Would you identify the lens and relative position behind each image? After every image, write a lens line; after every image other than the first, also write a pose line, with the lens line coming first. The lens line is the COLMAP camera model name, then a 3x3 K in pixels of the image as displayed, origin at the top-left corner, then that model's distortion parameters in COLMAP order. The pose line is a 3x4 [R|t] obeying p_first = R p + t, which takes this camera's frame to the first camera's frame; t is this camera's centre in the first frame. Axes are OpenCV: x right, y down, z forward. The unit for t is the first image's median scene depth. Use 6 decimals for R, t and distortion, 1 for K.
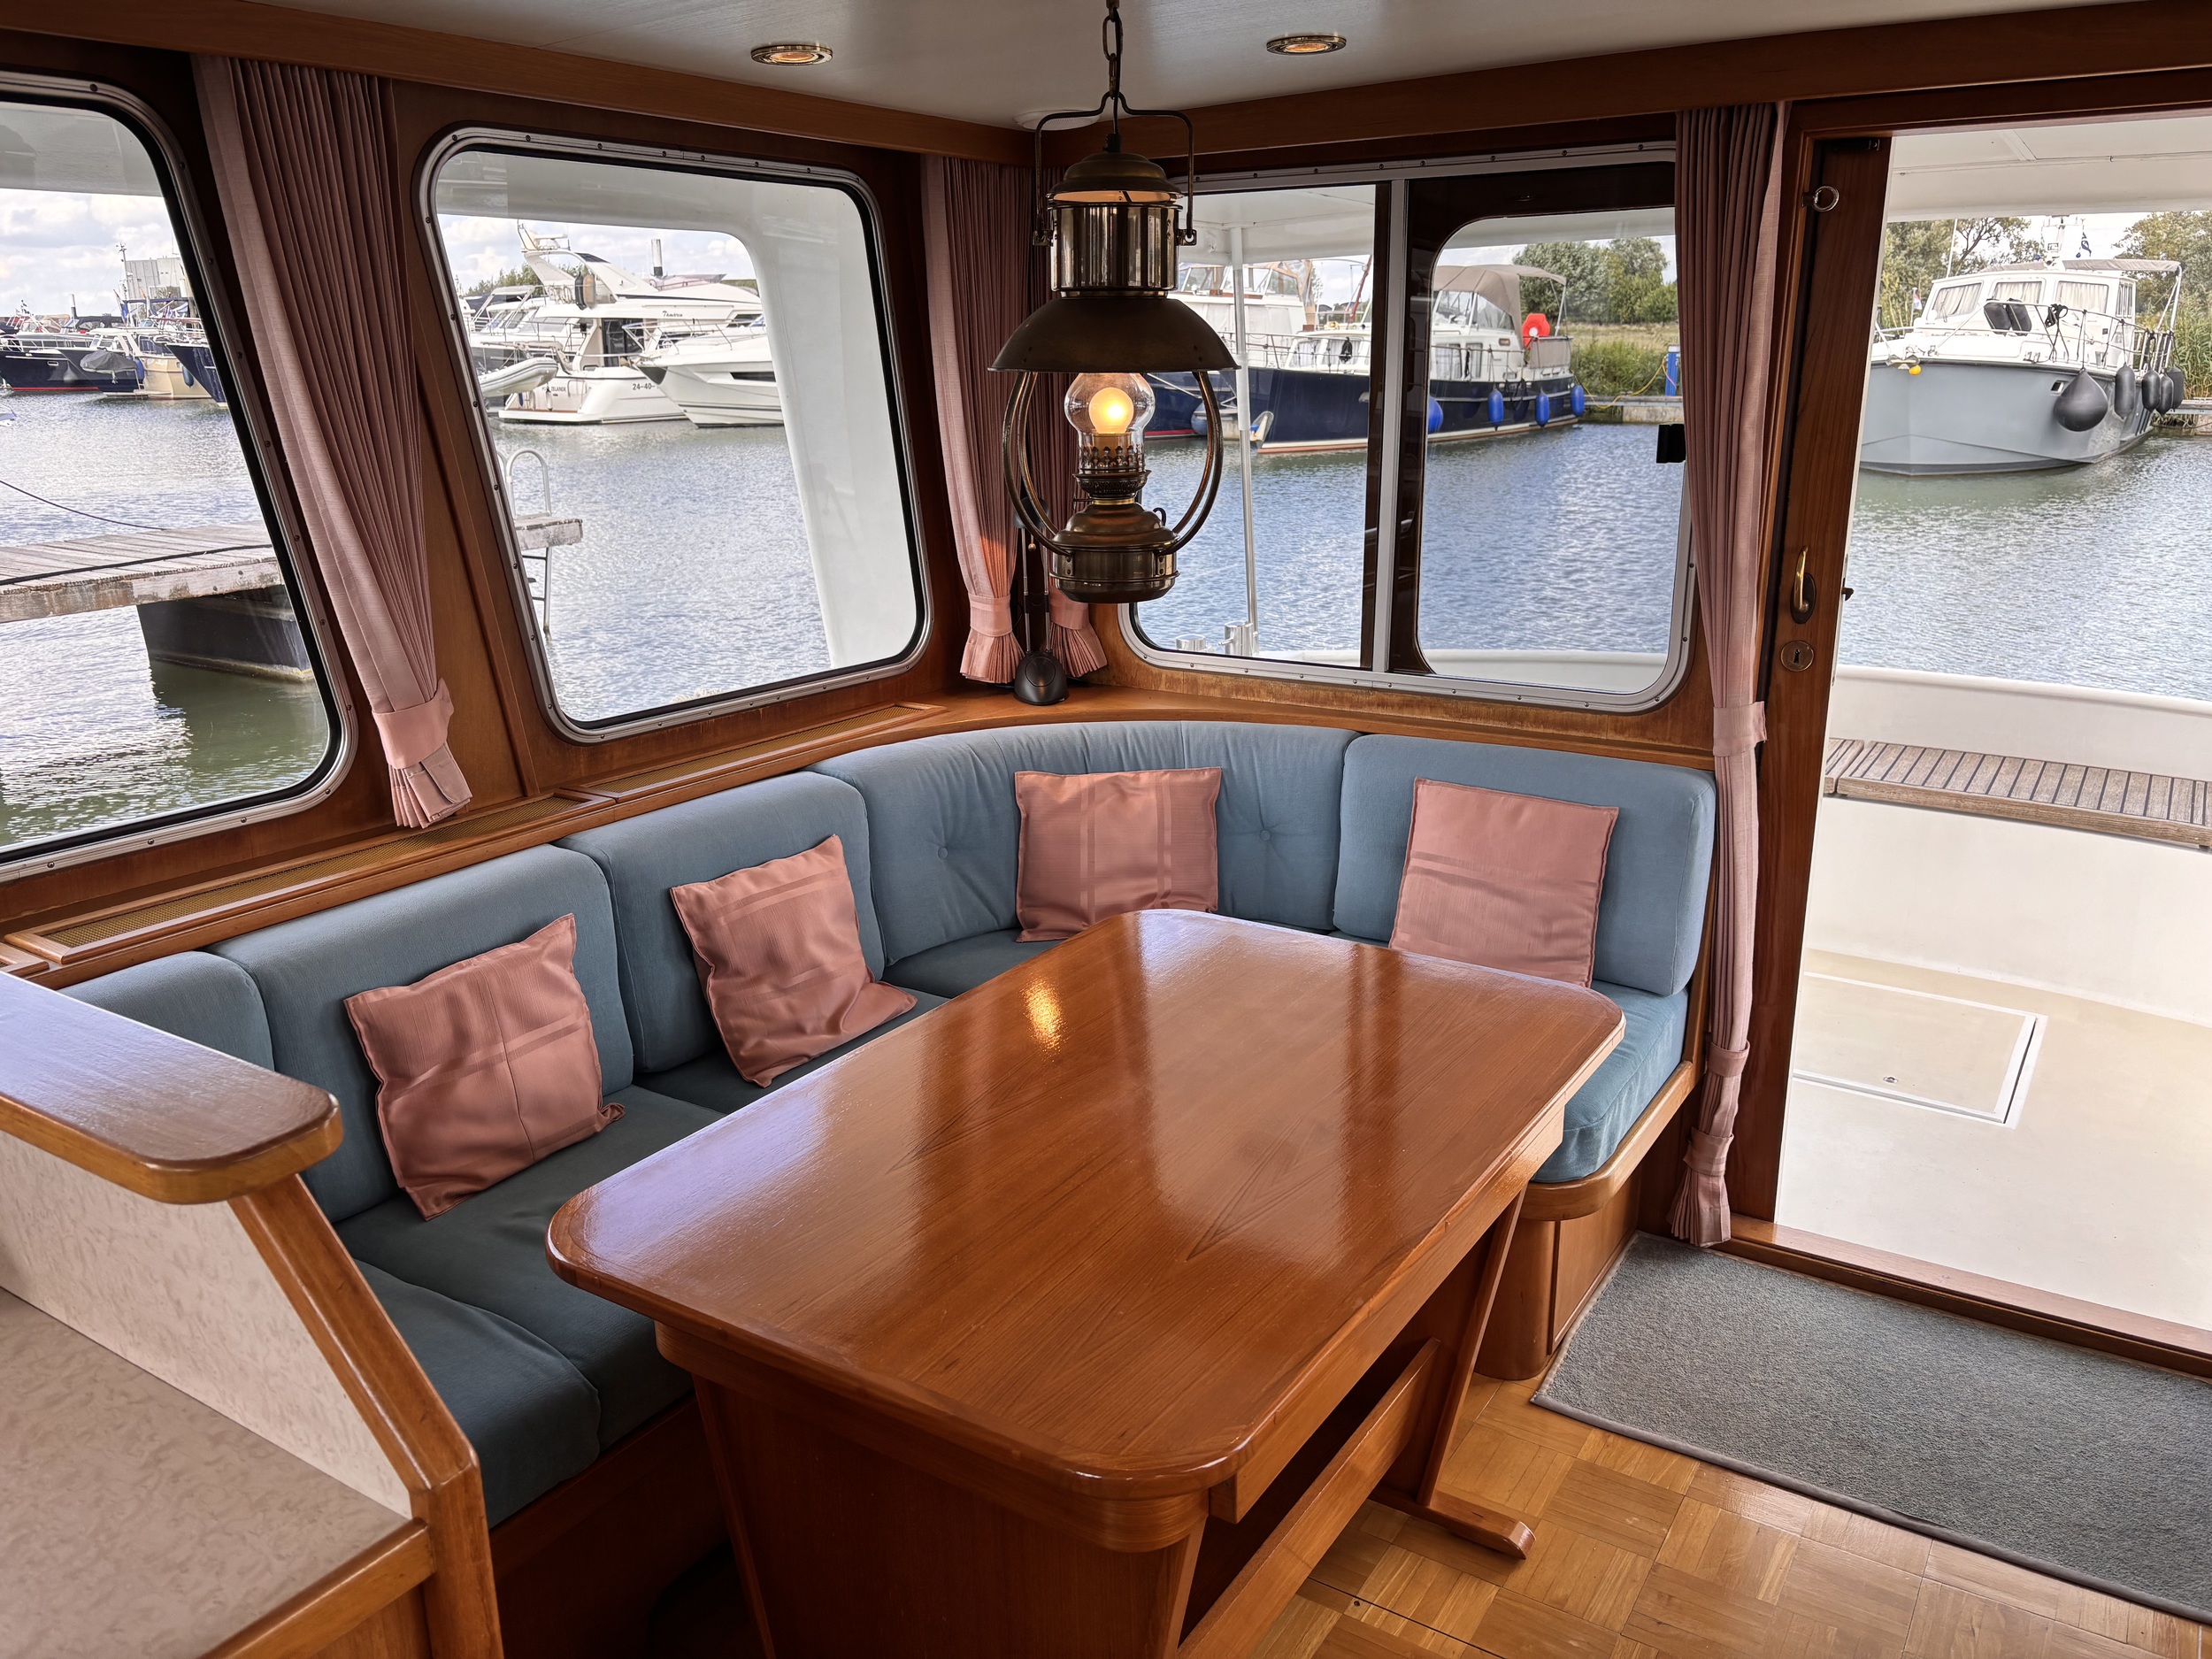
lens RADIAL K [[1677.6, 0, 1106.0], [0, 1677.6, 829.5], [0, 0, 1]] dist [0.086762, -0.101621]
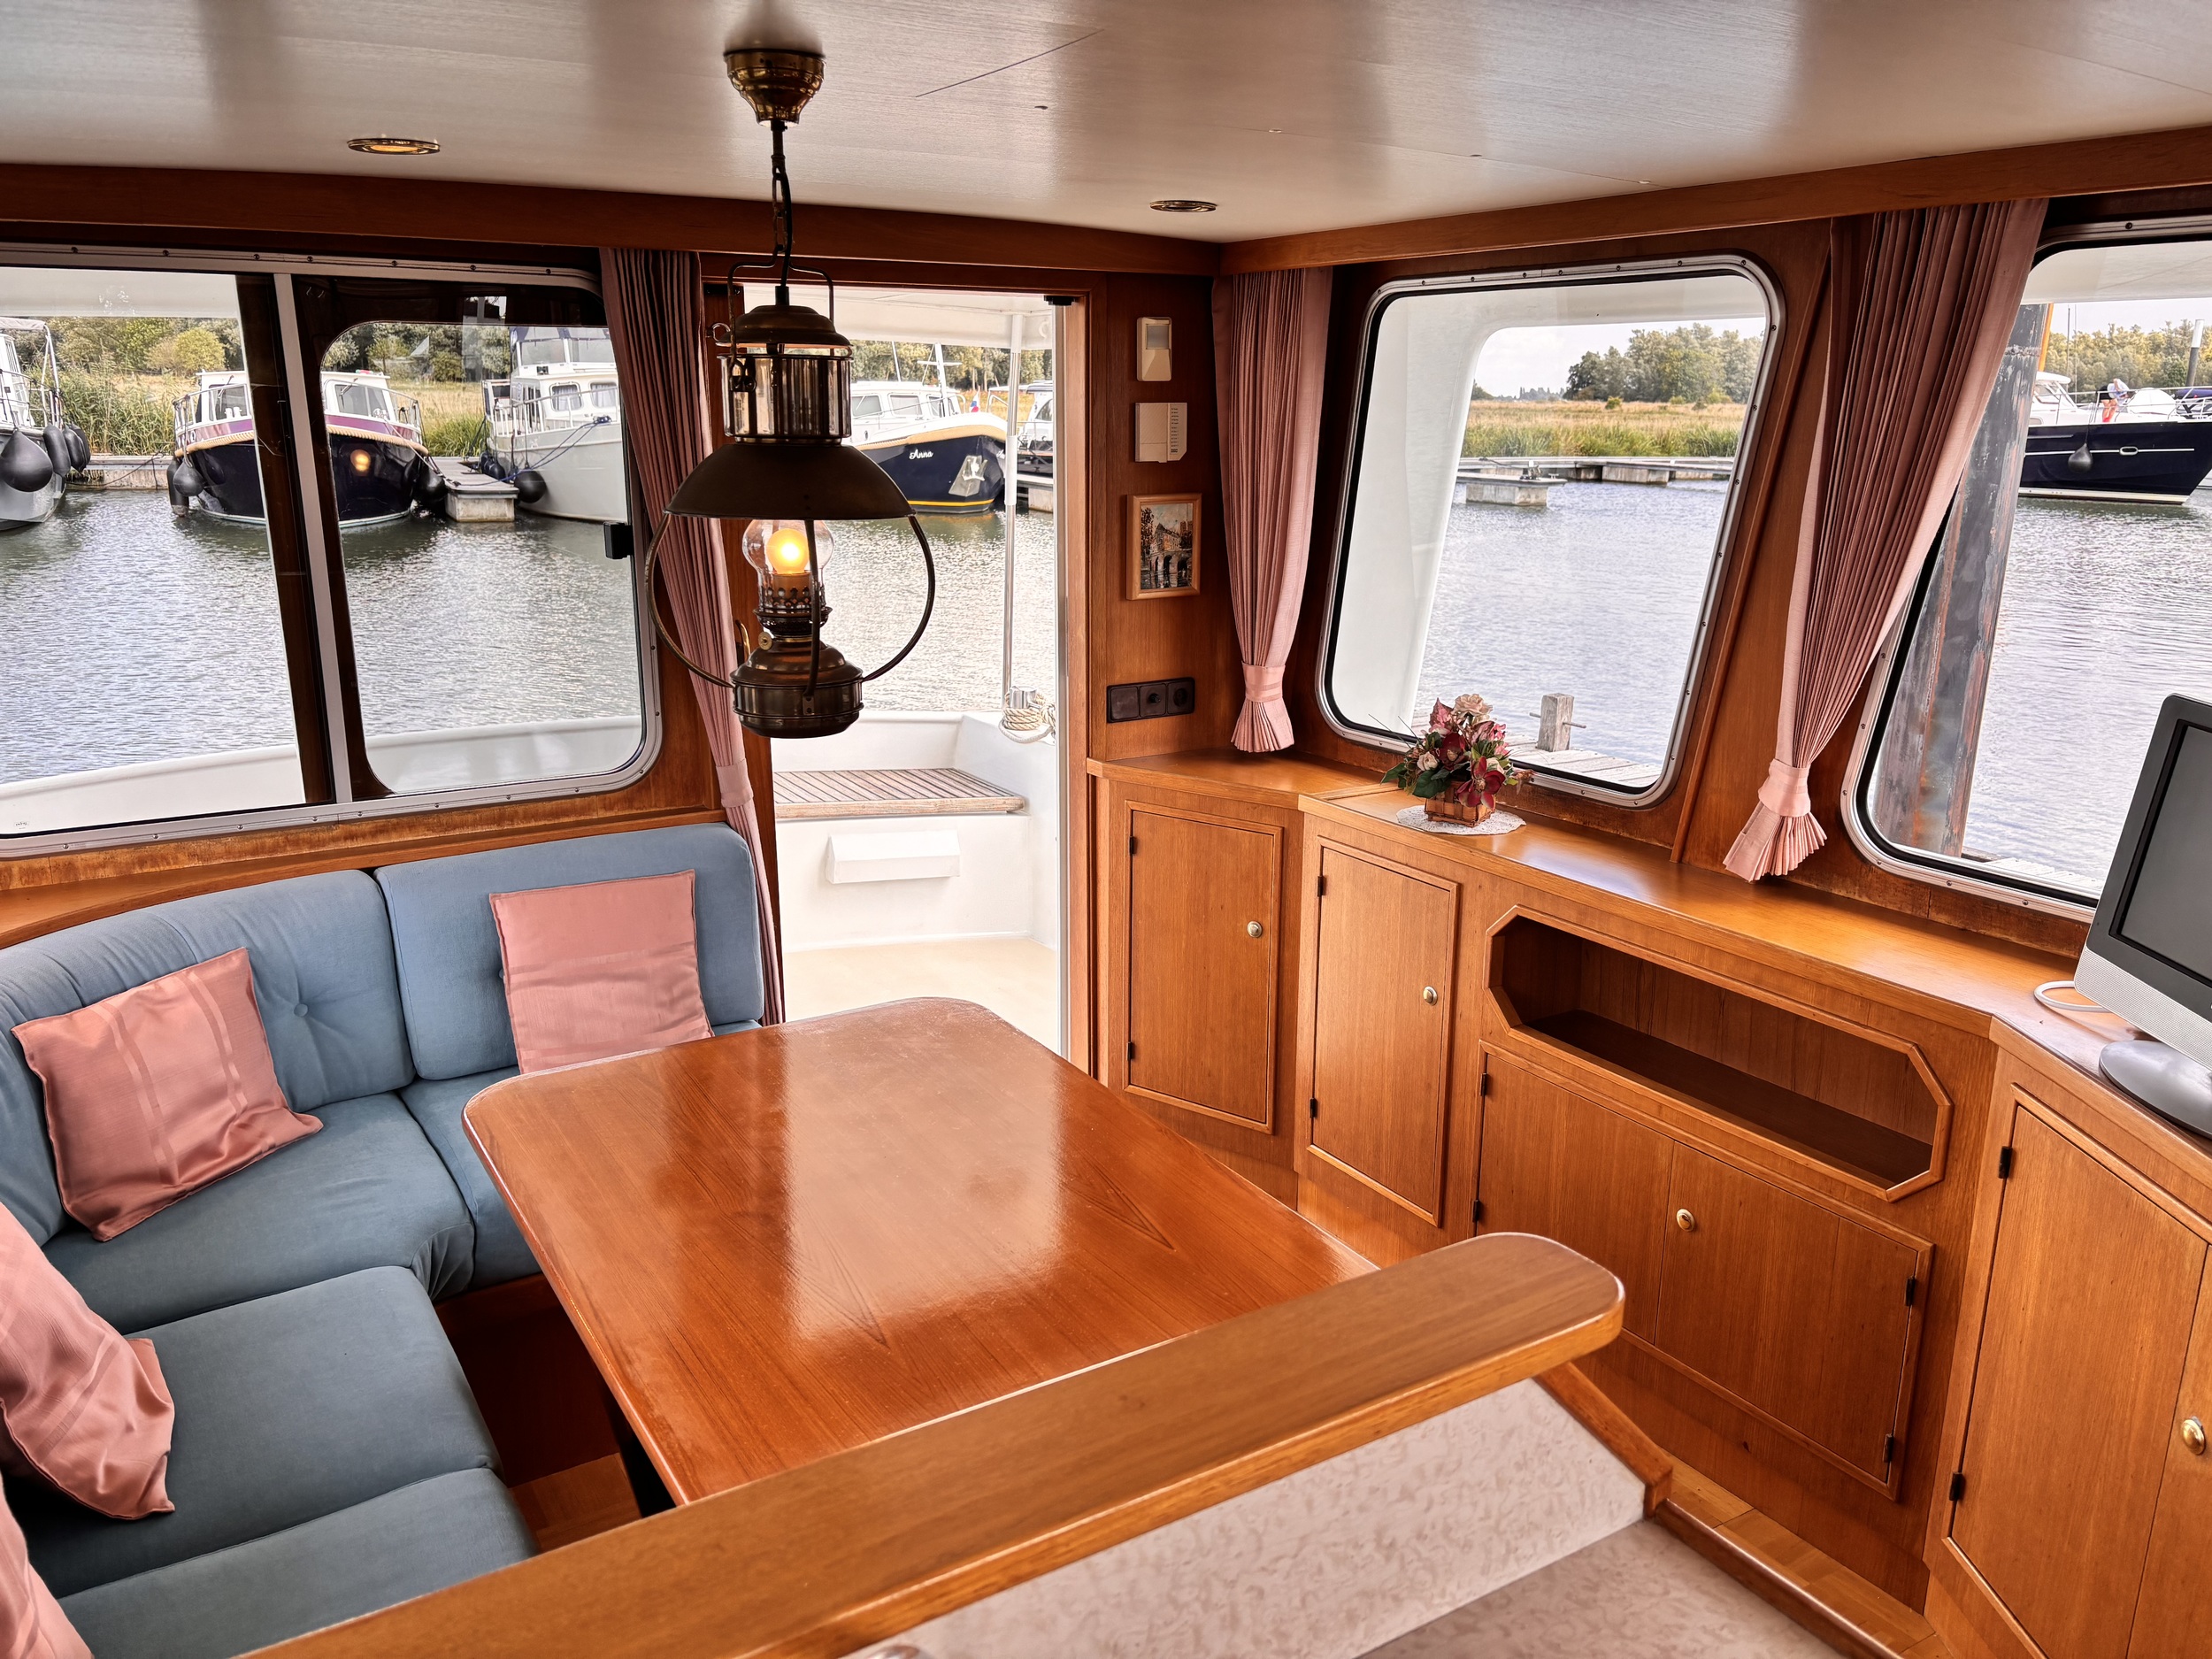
lens RADIAL K [[1677.6, 0, 1106.0], [0, 1677.6, 829.5], [0, 0, 1]] dist [0.086762, -0.101621]
pose [[0.430640, -0.211298, 0.877441, -0.494328], [0.236494, 0.964656, 0.116231, -0.093672], [-0.870988, 0.157456, 0.465390, 0.227923]]
